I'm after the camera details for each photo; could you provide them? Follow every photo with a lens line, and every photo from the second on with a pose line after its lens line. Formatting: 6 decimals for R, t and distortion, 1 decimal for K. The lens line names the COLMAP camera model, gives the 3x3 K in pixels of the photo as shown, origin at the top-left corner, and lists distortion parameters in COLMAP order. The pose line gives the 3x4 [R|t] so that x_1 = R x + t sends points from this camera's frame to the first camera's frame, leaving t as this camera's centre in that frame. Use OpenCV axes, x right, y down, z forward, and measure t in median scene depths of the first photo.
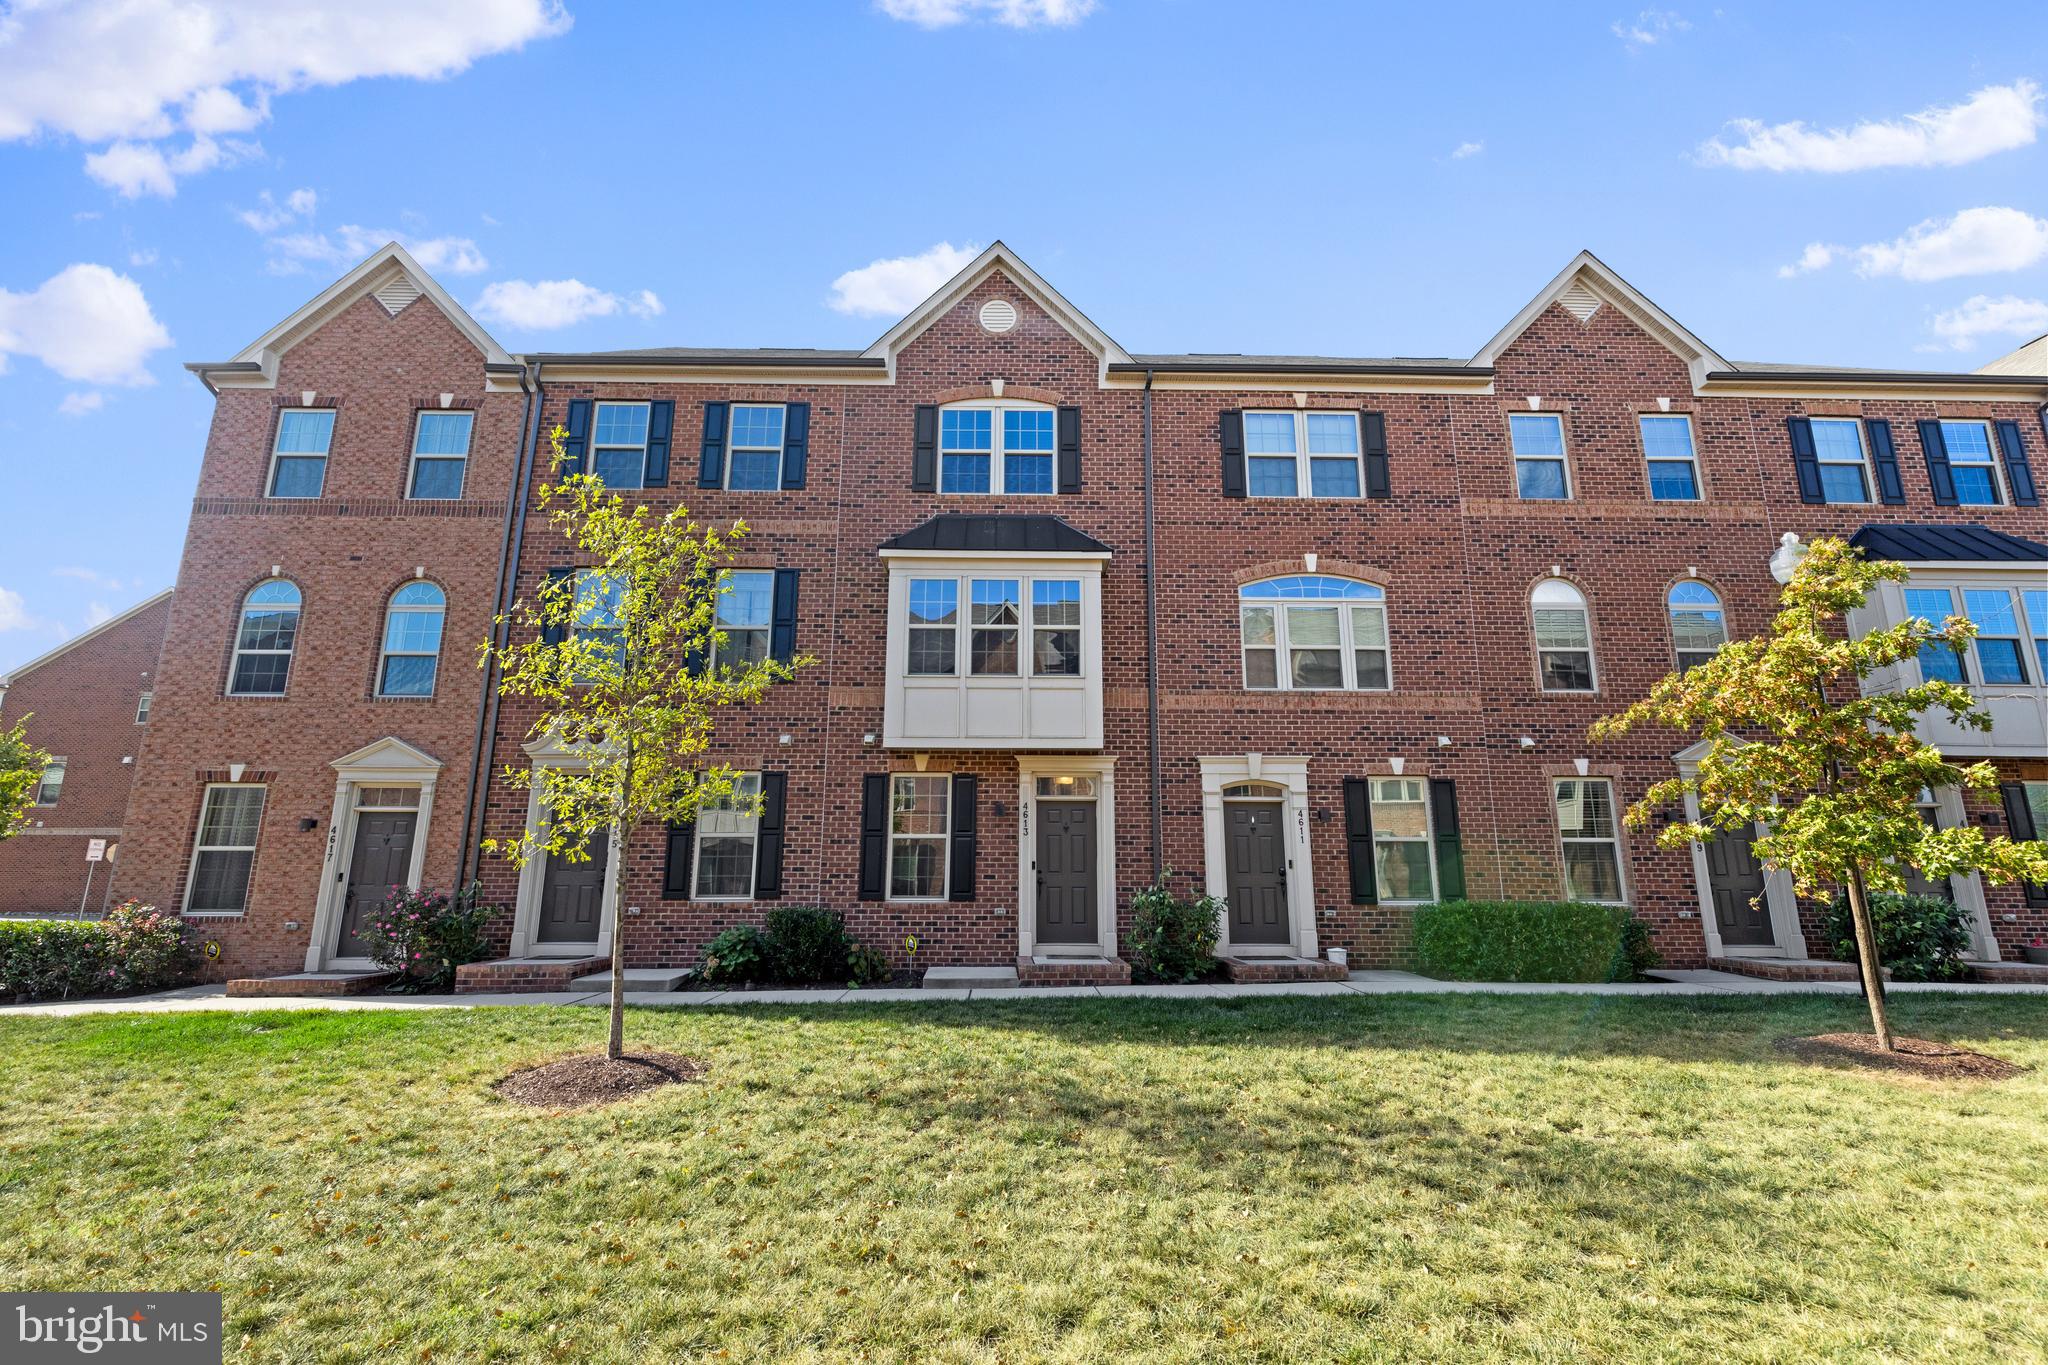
lens RADIAL K [[915.7, 0, 1018.4], [0, 915.7, 675.6], [0, 0, 1]] dist [0.000988, -0.001140]
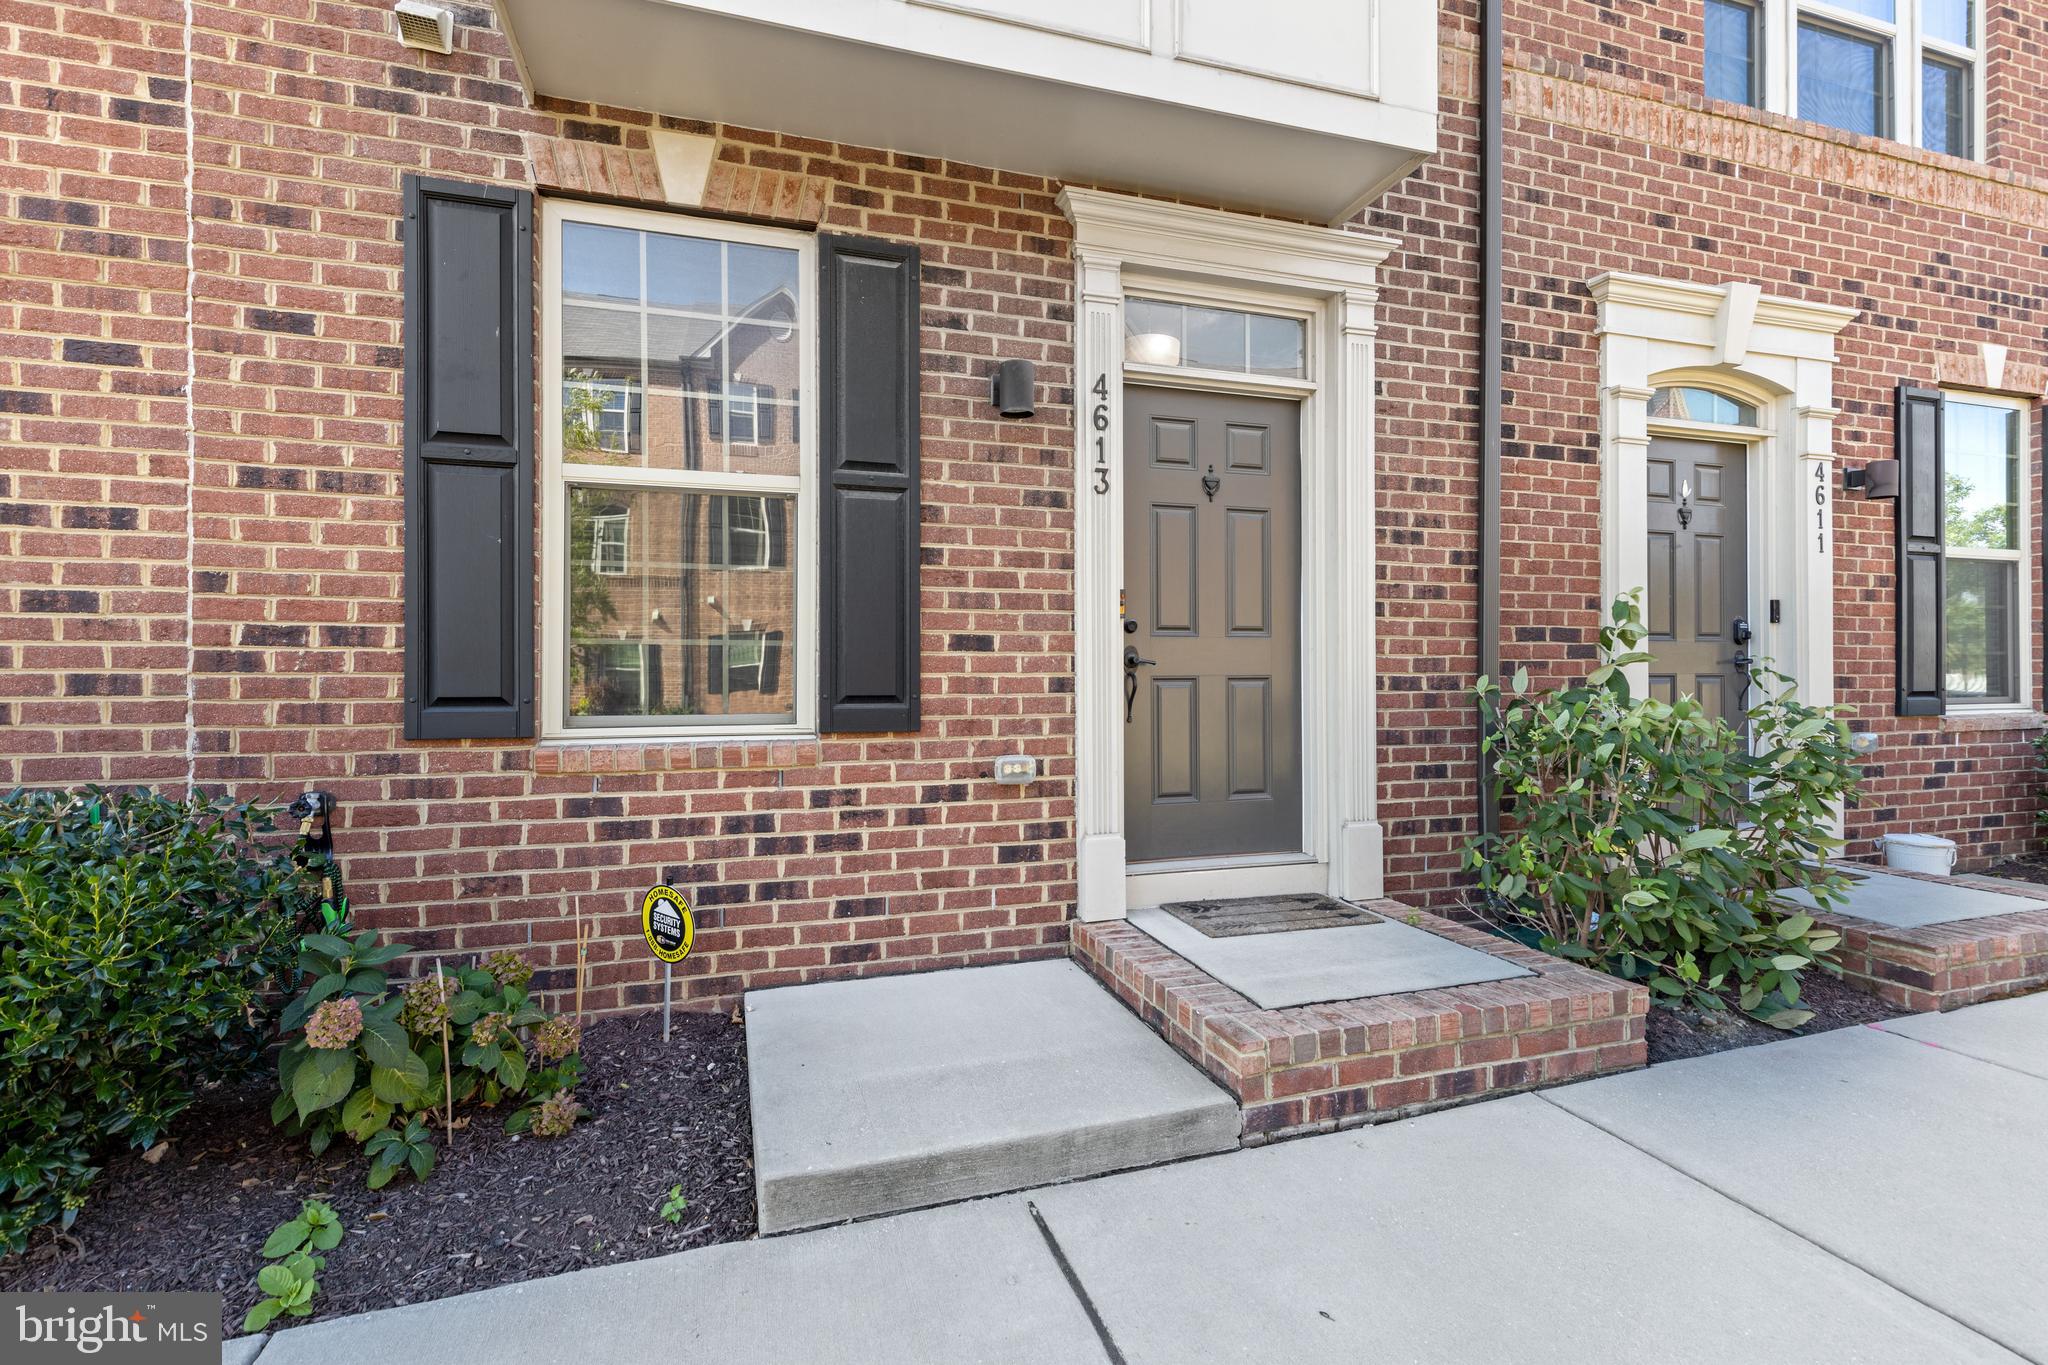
lens RADIAL K [[915.7, 0, 1028.3], [0, 915.7, 678.3], [0, 0, 1]] dist [0.000988, -0.001140]
pose [[0.960261, -0.008329, 0.278978, -0.088740], [-0.052622, 0.976225, 0.210275, 0.170882], [-0.274096, -0.216599, 0.936993, 0.734339]]
